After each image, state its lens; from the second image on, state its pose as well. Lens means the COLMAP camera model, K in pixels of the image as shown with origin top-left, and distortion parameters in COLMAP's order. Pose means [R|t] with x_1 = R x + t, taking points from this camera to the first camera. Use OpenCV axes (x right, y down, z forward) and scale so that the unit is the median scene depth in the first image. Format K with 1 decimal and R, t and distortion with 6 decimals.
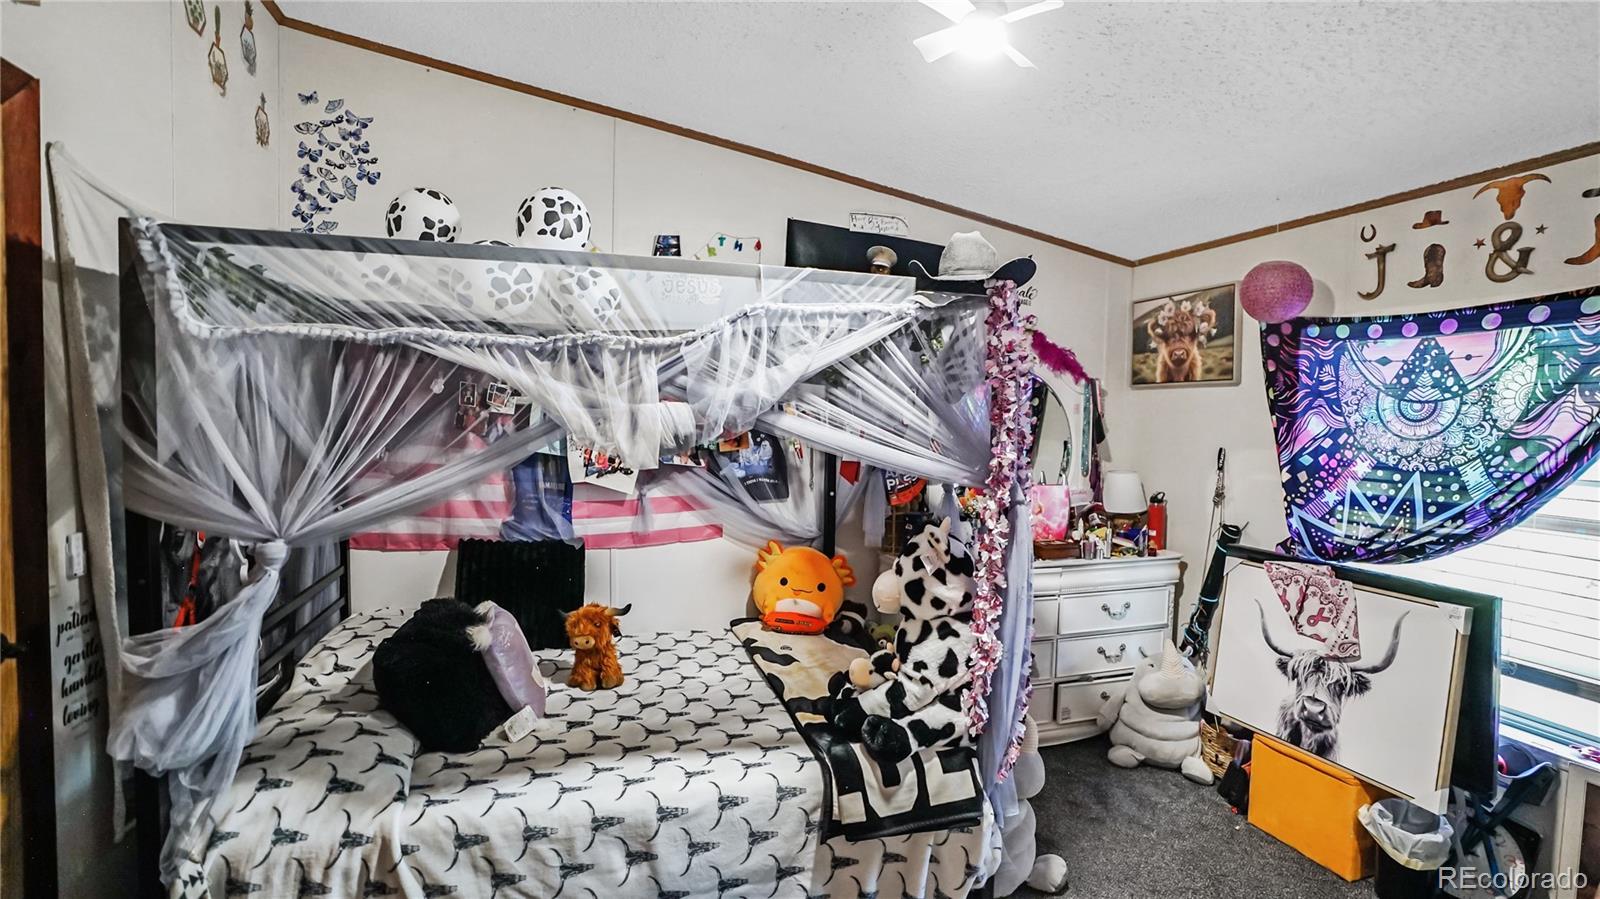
lens RADIAL K [[741.1, 0, 810.5], [0, 741.1, 452.4], [0, 0, 1]] dist [-0.062662, 0.021837]
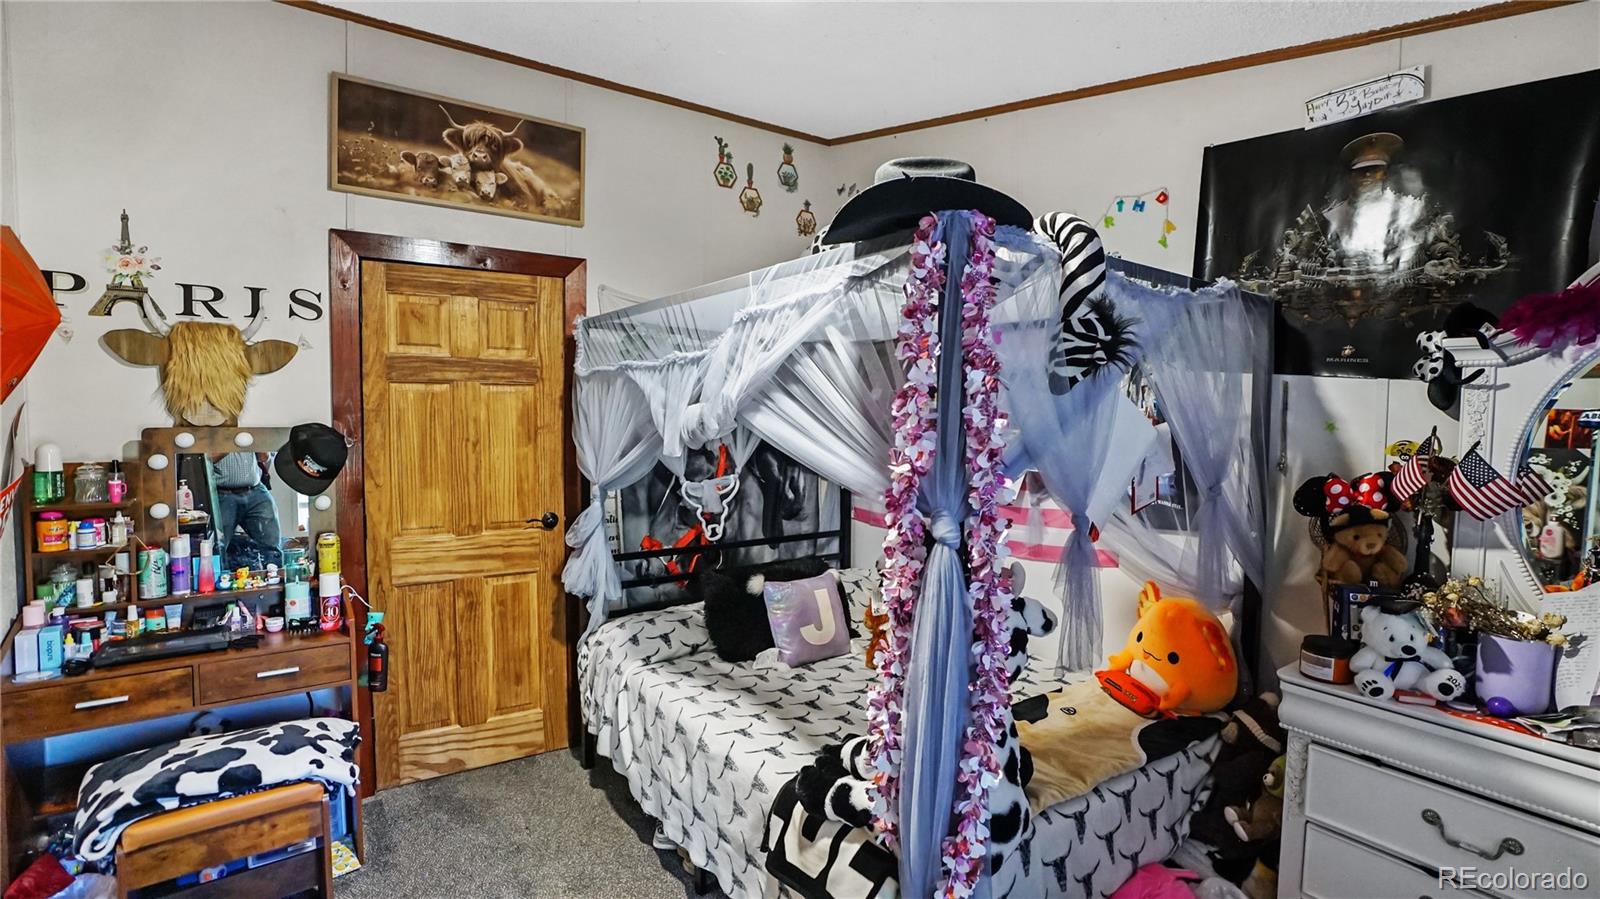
lens RADIAL K [[741.1, 0, 801.9], [0, 741.1, 452.6], [0, 0, 1]] dist [-0.062662, 0.021837]
pose [[0.309710, 0.035117, -0.950182, 0.887784], [-0.051201, 0.998484, 0.020213, -0.017814], [0.949451, 0.042390, 0.311039, 0.684970]]
